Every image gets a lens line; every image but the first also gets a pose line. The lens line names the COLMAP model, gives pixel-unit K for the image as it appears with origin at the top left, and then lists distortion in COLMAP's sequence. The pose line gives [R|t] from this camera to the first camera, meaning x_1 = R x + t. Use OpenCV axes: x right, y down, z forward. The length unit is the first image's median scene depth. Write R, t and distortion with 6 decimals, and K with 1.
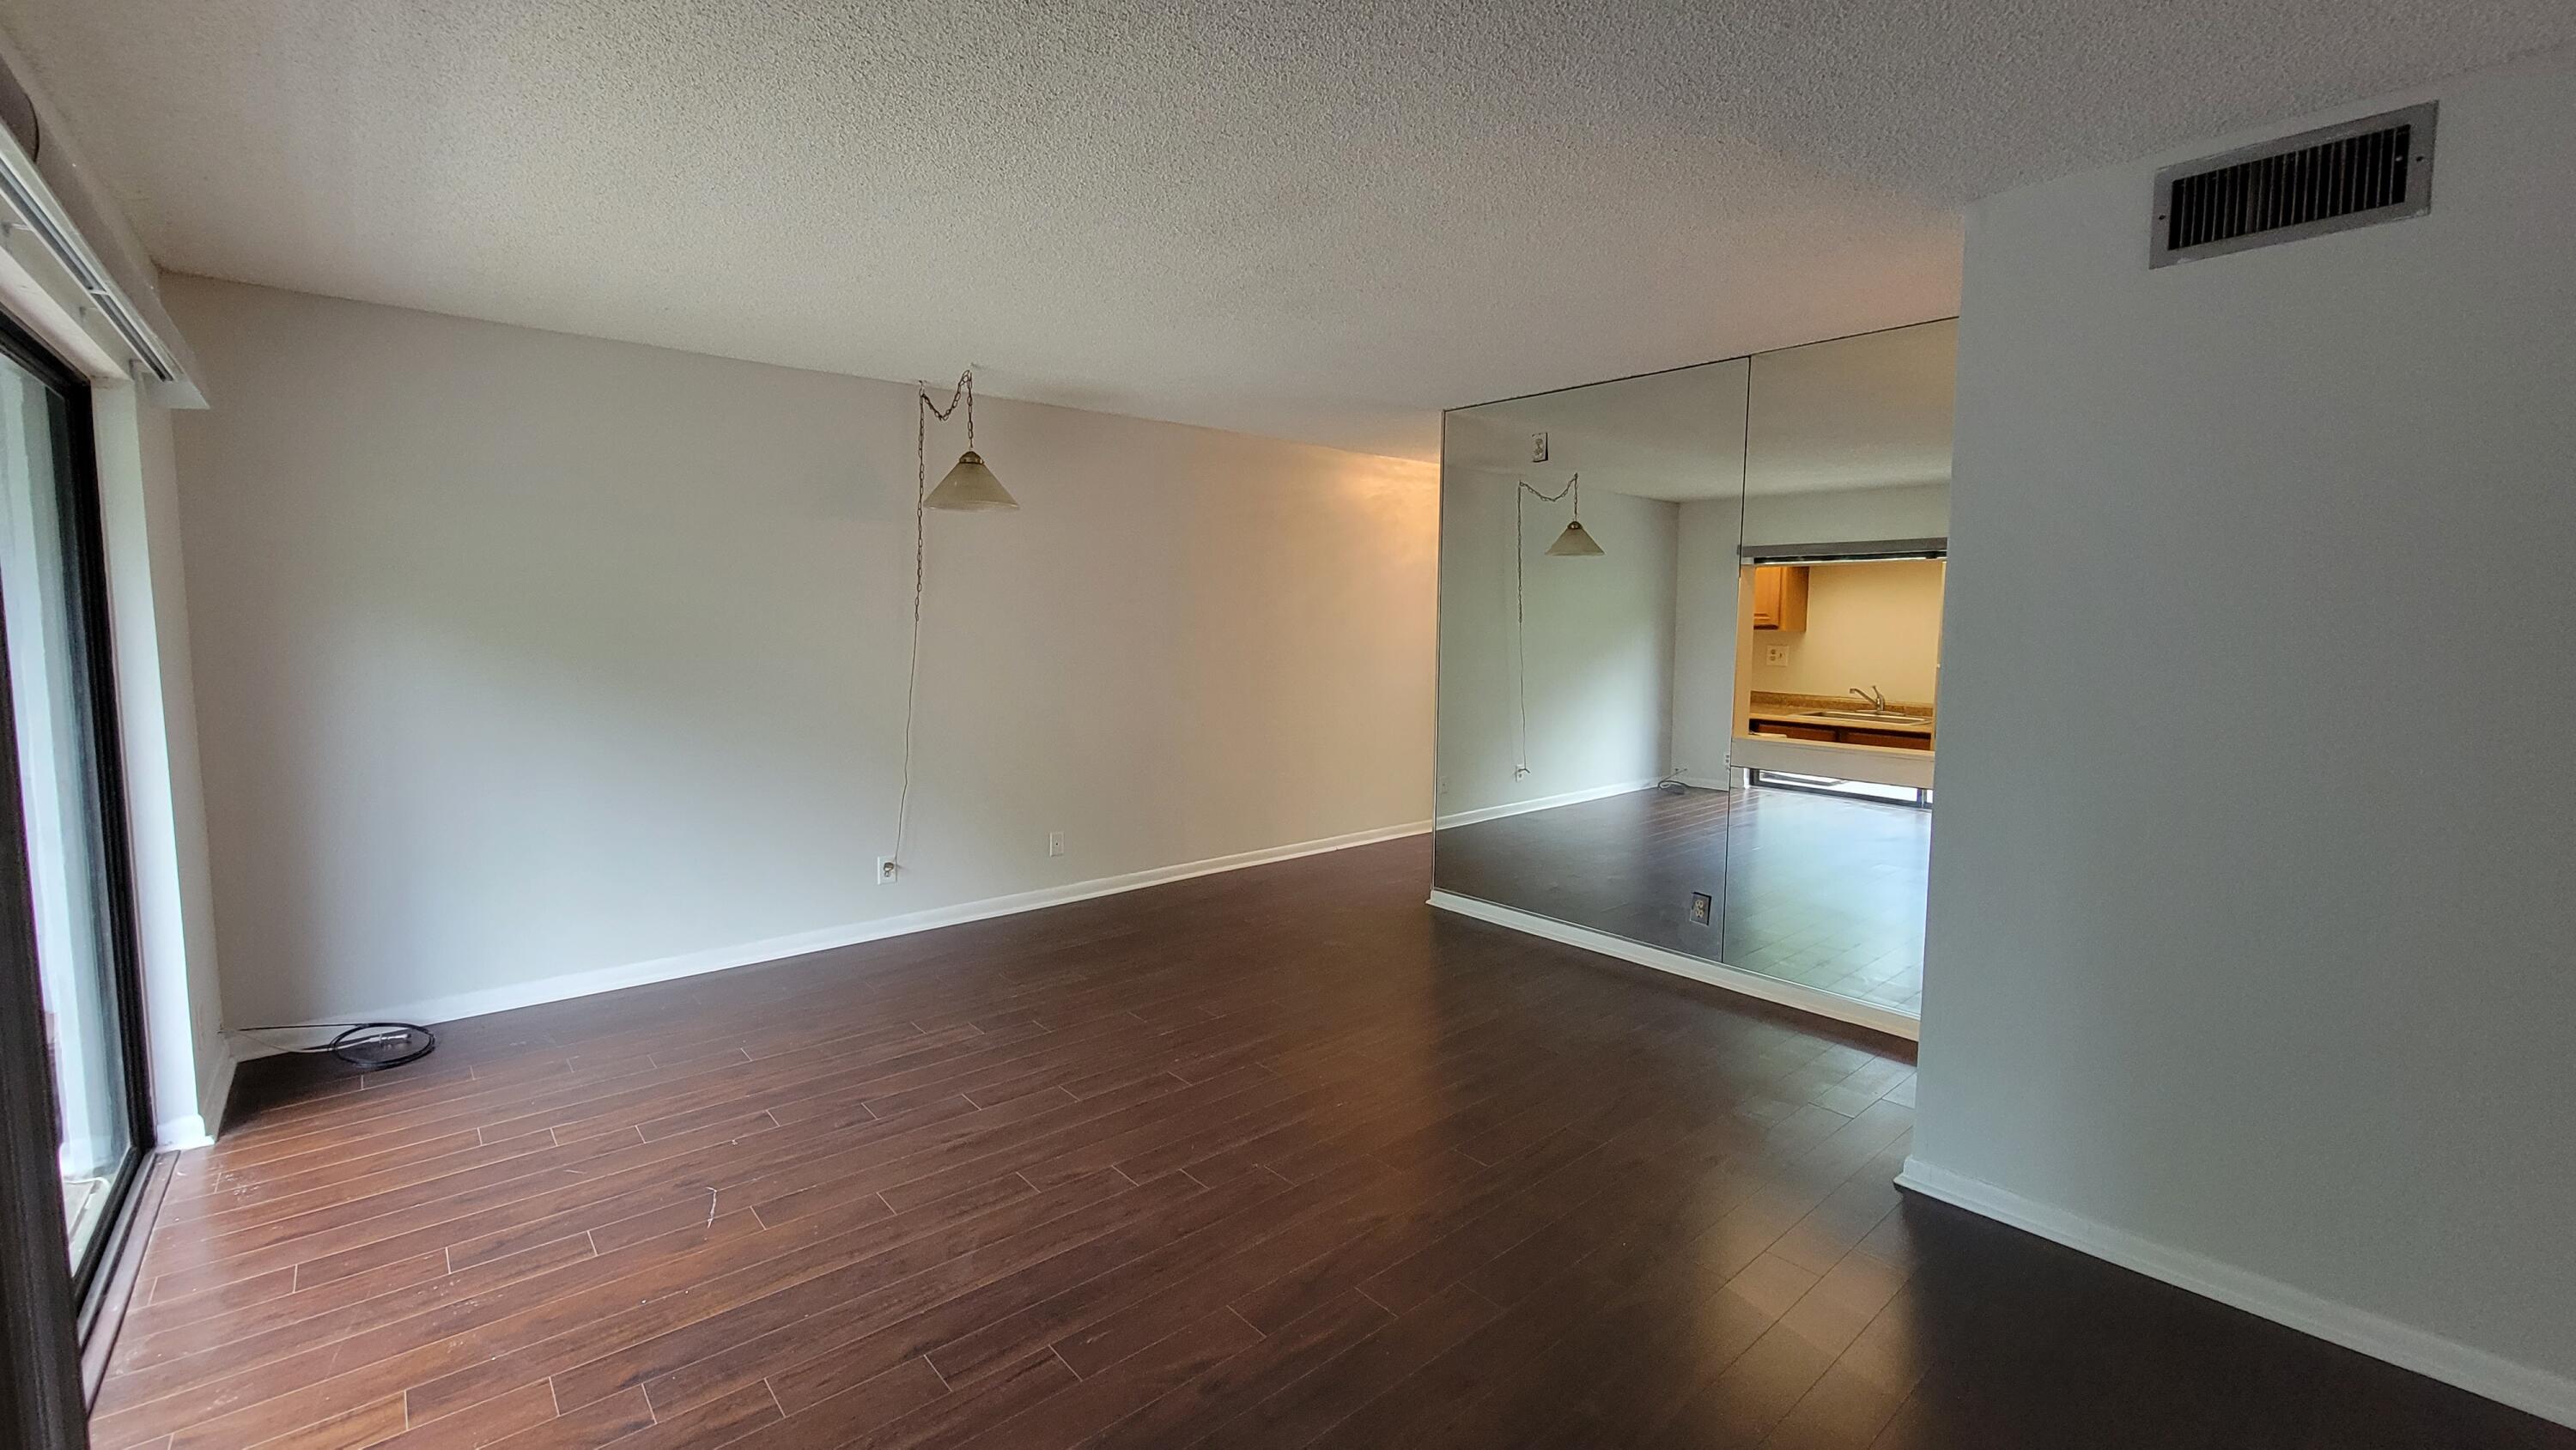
lens RADIAL K [[1063.9, 0, 1287.6], [0, 1063.9, 717.6], [0, 0, 1]] dist [0.005517, -0.000254]
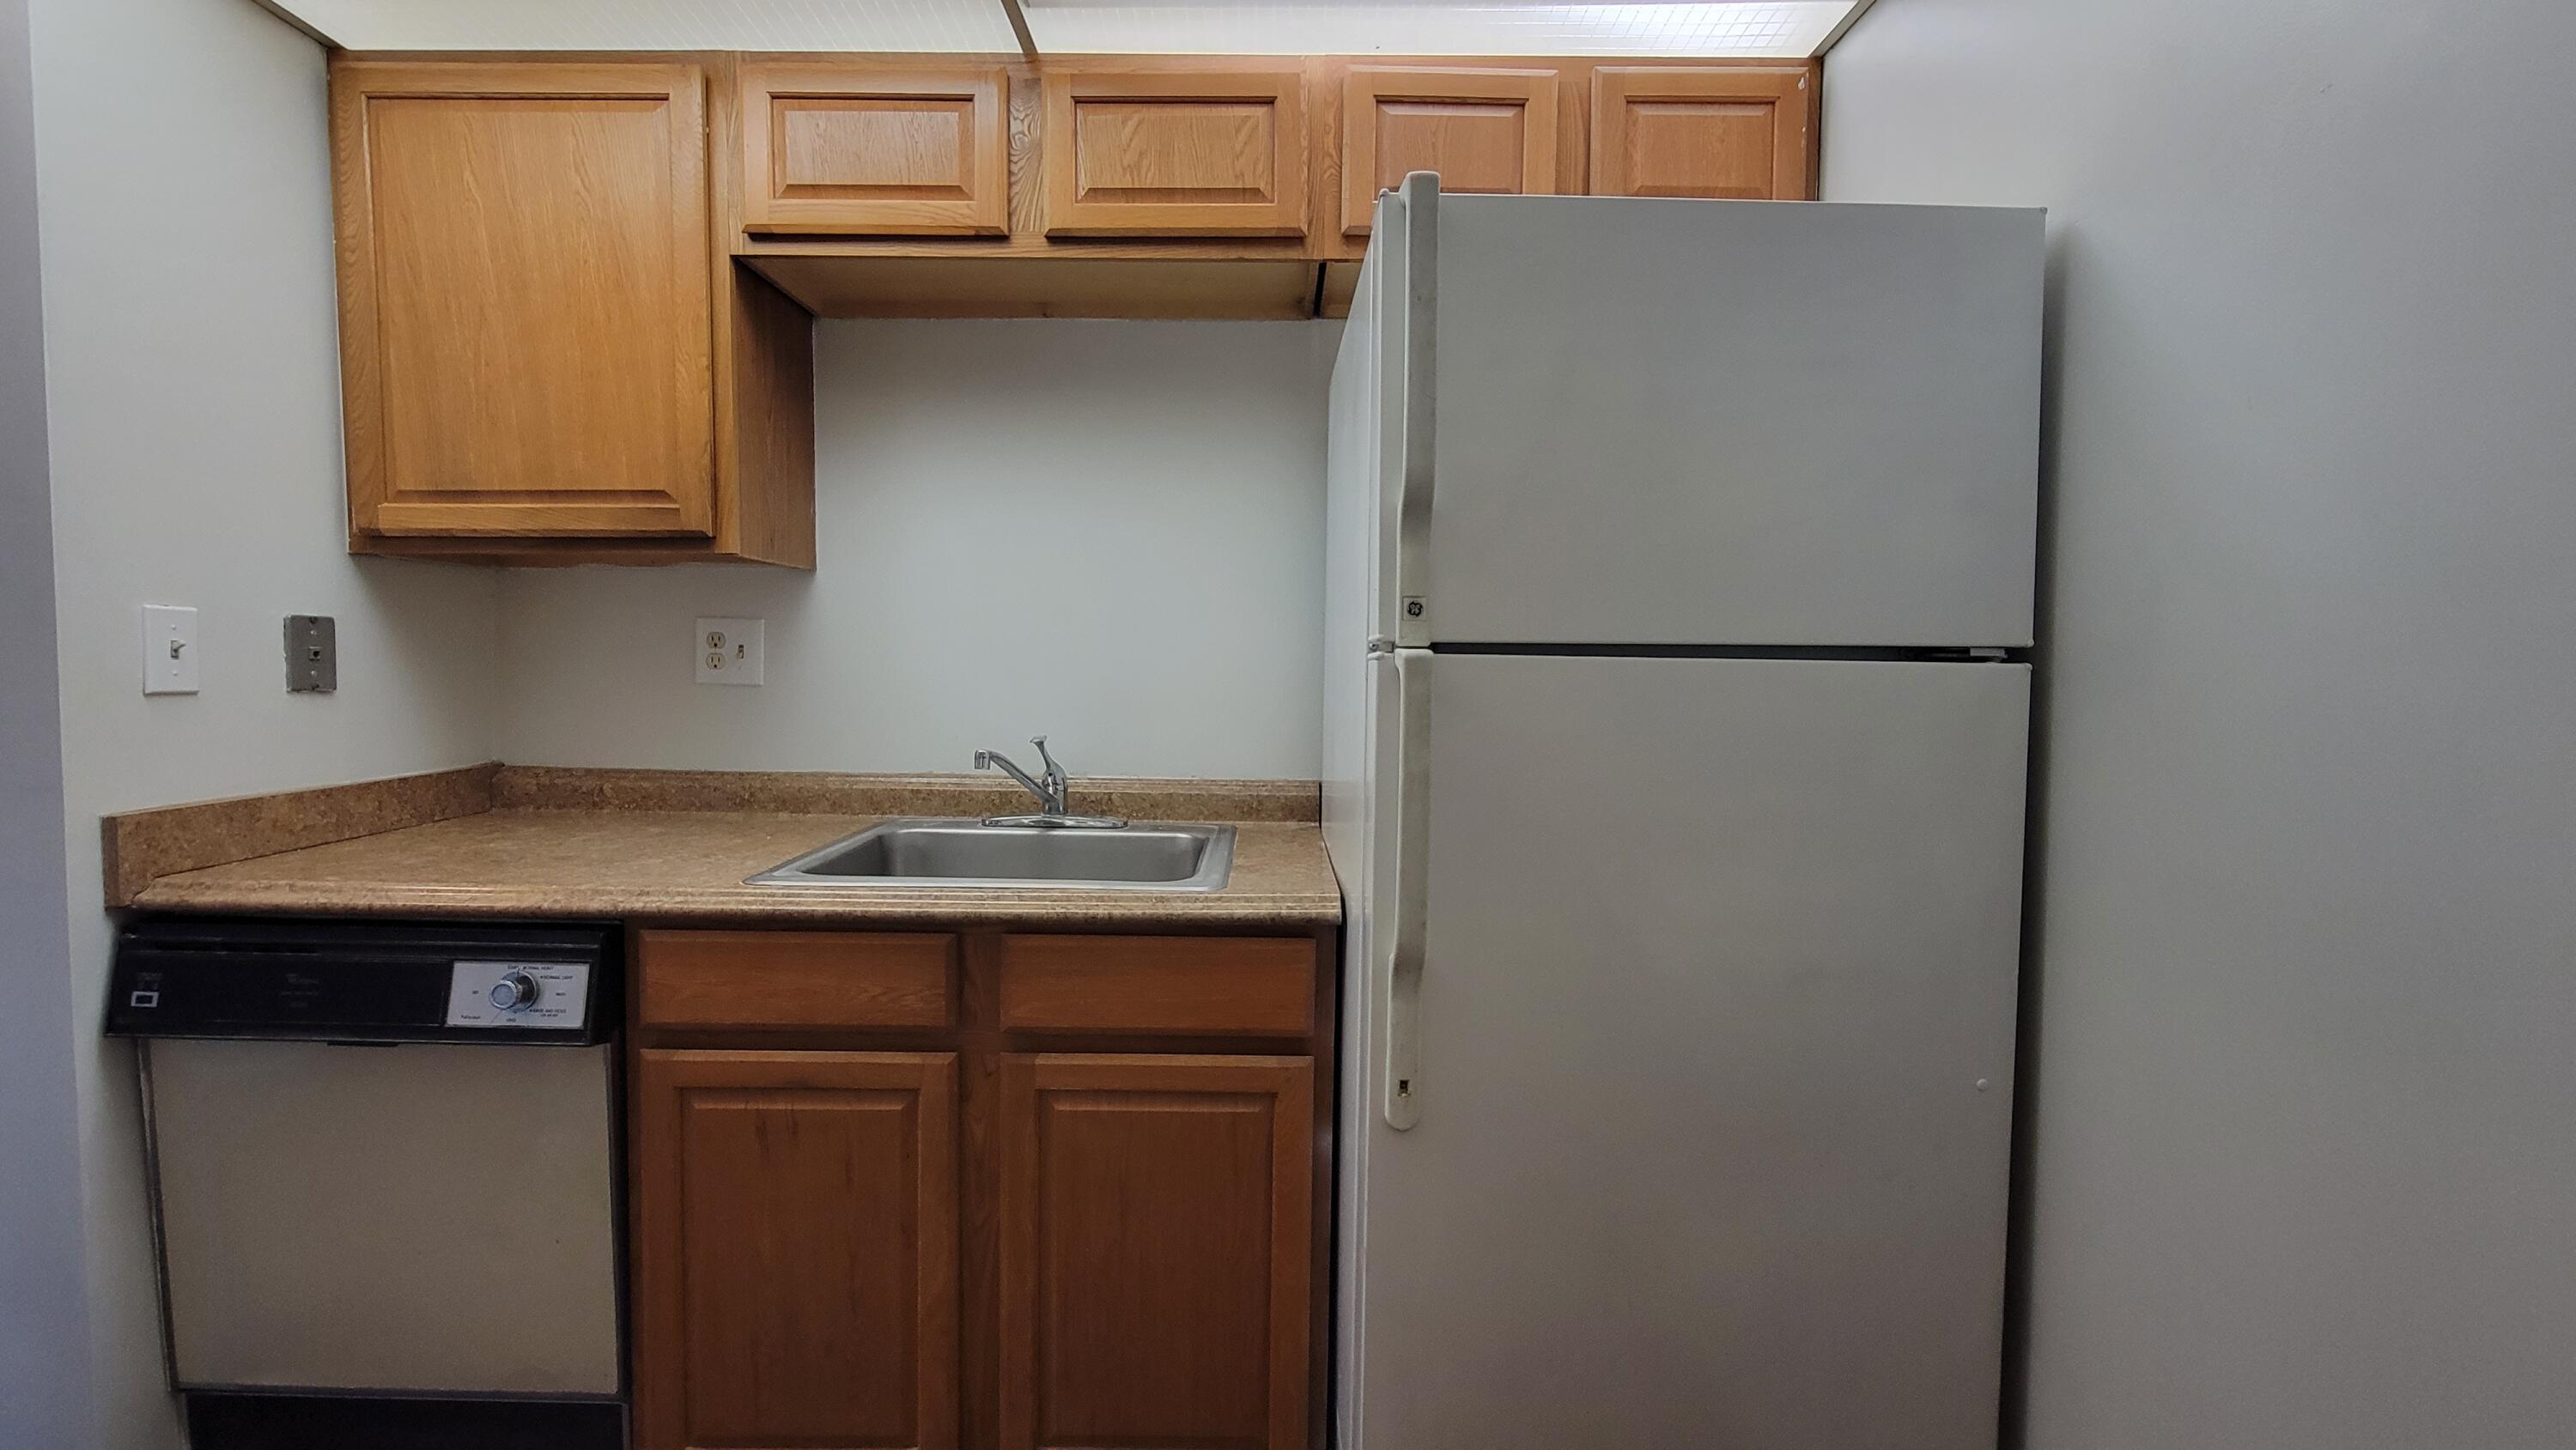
lens RADIAL K [[1063.9, 0, 1280.2], [0, 1063.9, 721.9], [0, 0, 1]] dist [0.005517, -0.000254]
pose [[0.642417, -0.047523, 0.764881, 0.344035], [0.063659, 0.997935, 0.008537, -0.031585], [-0.763707, 0.043207, 0.644115, 0.718372]]
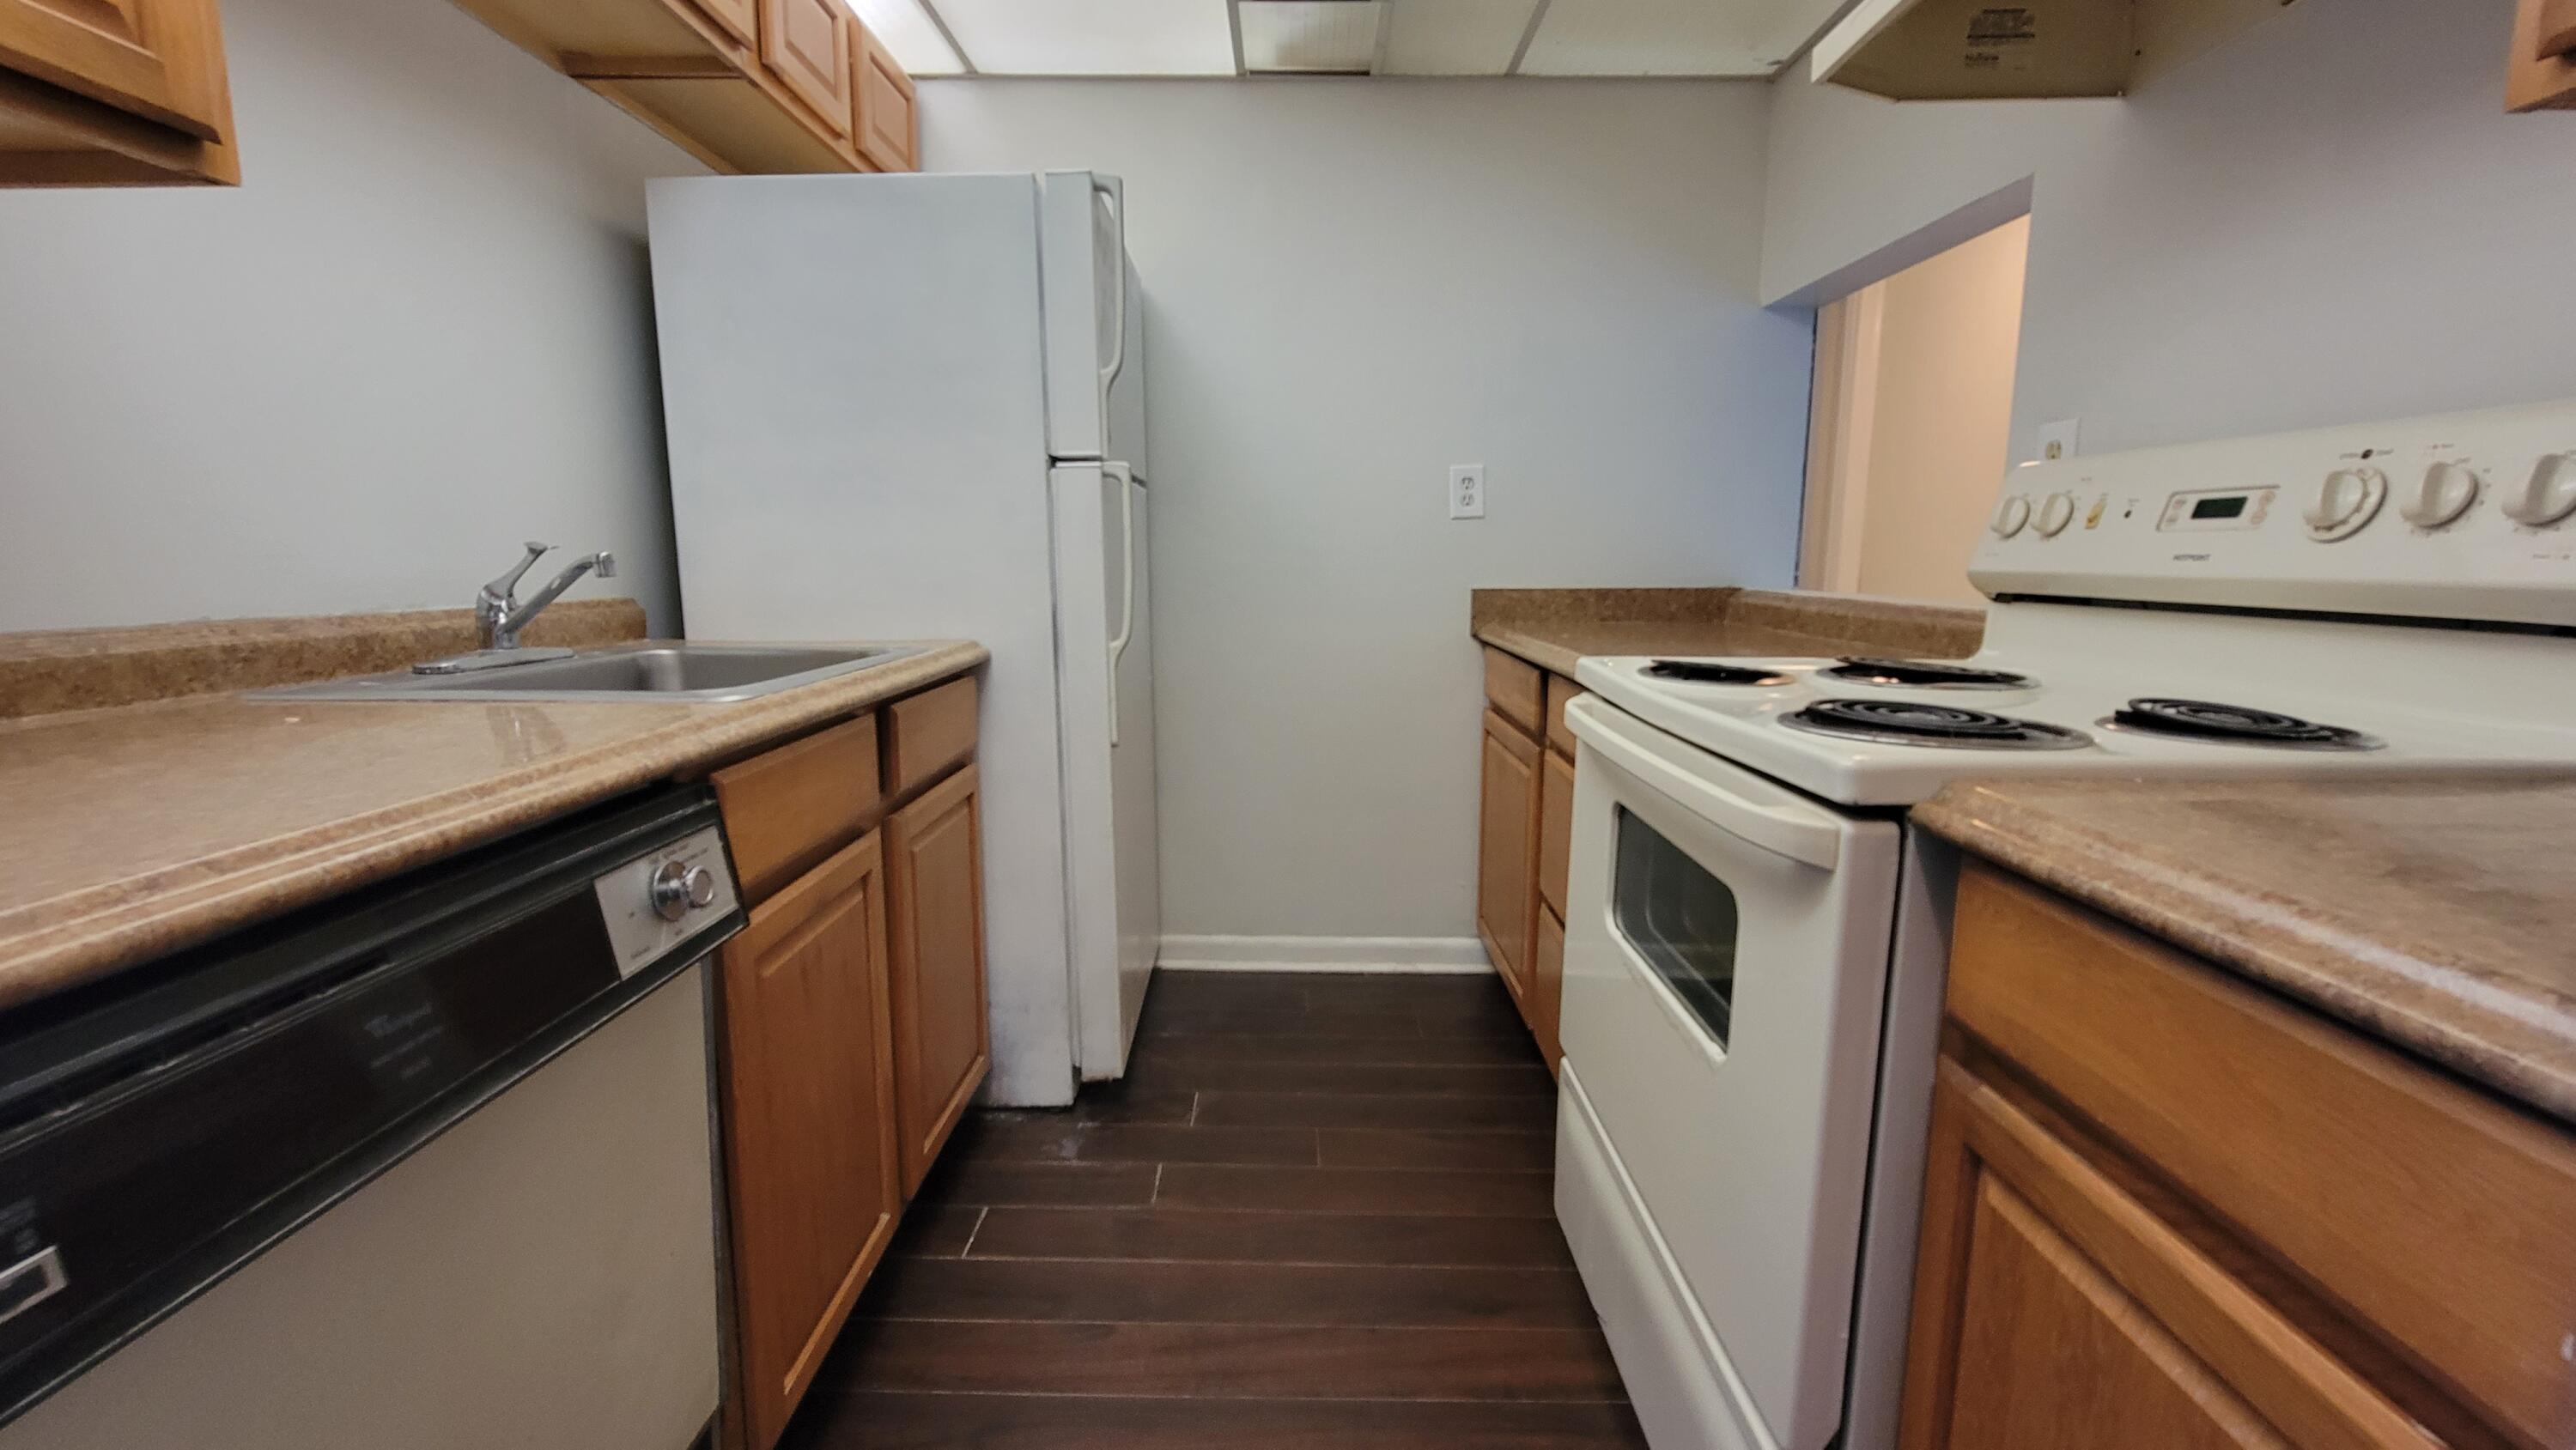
lens RADIAL K [[1063.9, 0, 1283.2], [0, 1063.9, 719.2], [0, 0, 1]] dist [0.005517, -0.000254]
pose [[-0.748013, -0.115962, 0.653475, 0.256417], [0.052250, 0.971272, 0.232165, -0.036778], [-0.661624, 0.207806, -0.720465, 1.018618]]
